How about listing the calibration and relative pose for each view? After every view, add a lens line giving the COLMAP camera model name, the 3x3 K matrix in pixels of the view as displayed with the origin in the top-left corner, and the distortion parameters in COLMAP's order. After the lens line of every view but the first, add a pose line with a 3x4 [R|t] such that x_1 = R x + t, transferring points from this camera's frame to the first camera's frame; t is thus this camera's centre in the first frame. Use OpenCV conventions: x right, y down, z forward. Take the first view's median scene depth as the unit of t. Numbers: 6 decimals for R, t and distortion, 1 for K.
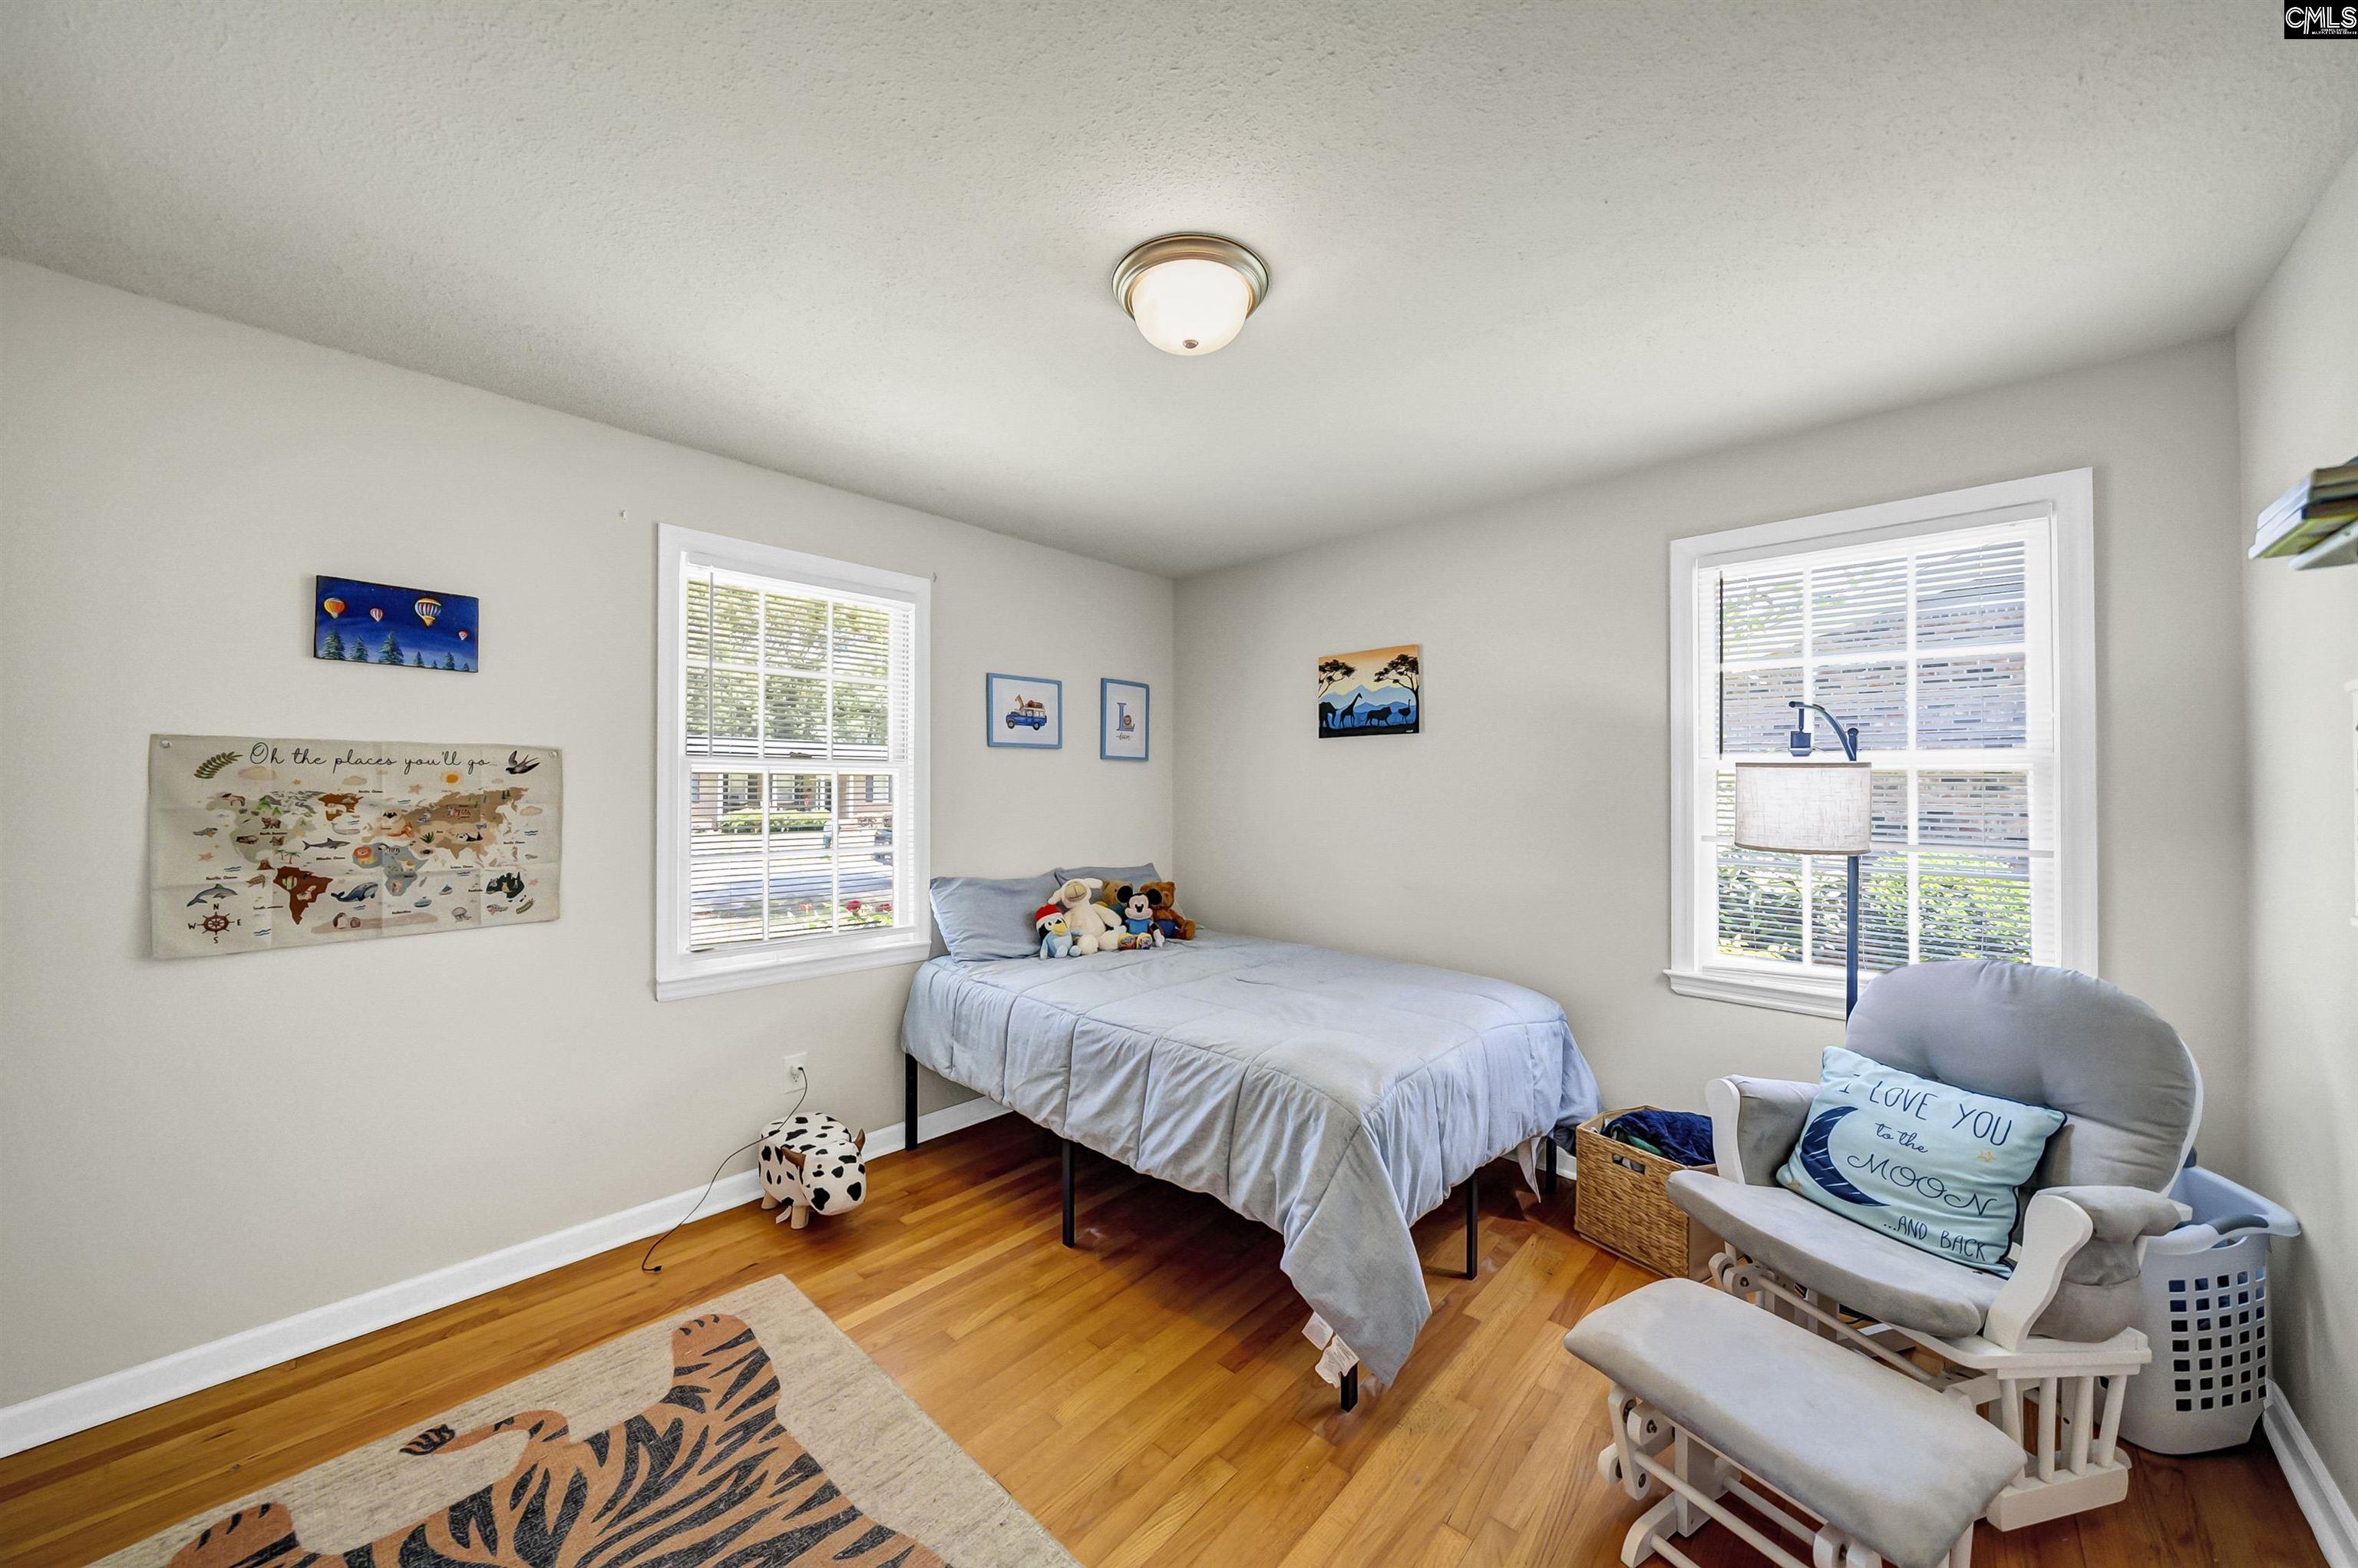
lens RADIAL K [[831.8, 0, 1181.6], [0, 831.8, 779.6], [0, 0, 1]] dist [-0.006734, 0.000237]
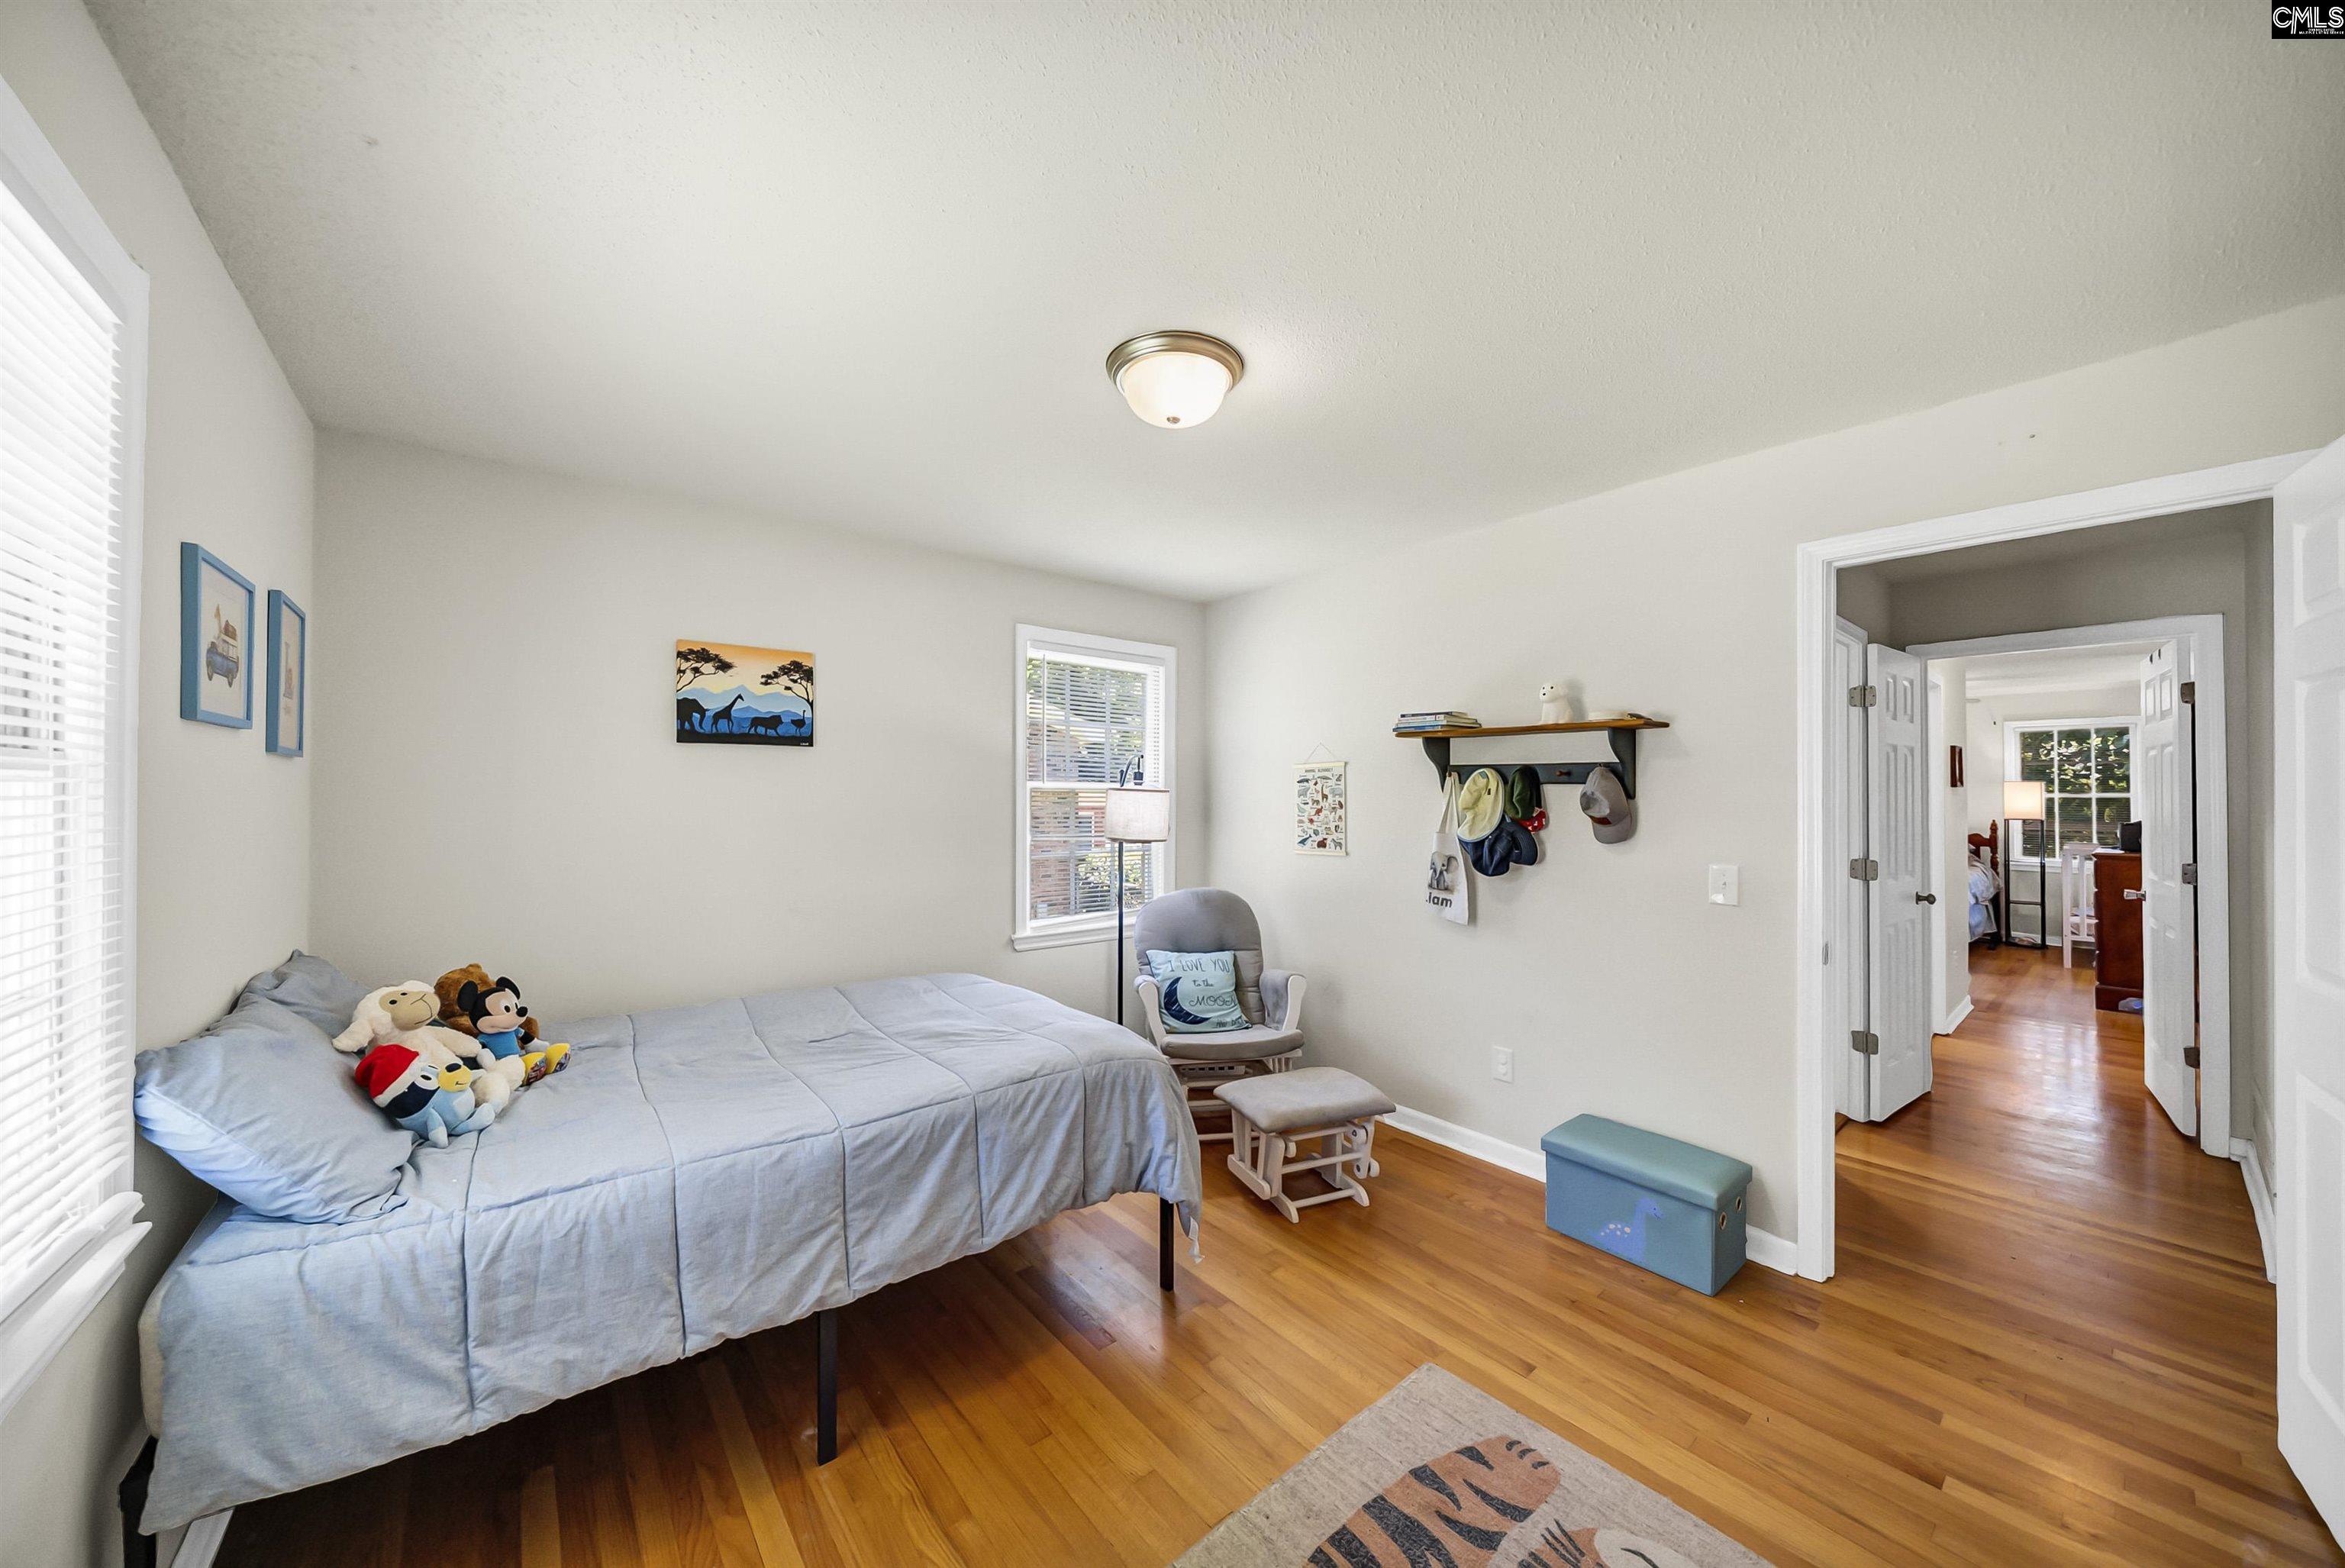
lens RADIAL K [[827.3, 0, 1163.9], [0, 827.3, 790.5], [0, 0, 1]] dist [-0.006734, 0.000237]
pose [[0.123887, 0.001892, 0.992295, -0.742902], [-0.013900, 0.999903, -0.000171, -0.013795], [-0.992199, -0.013771, 0.123901, 0.589921]]
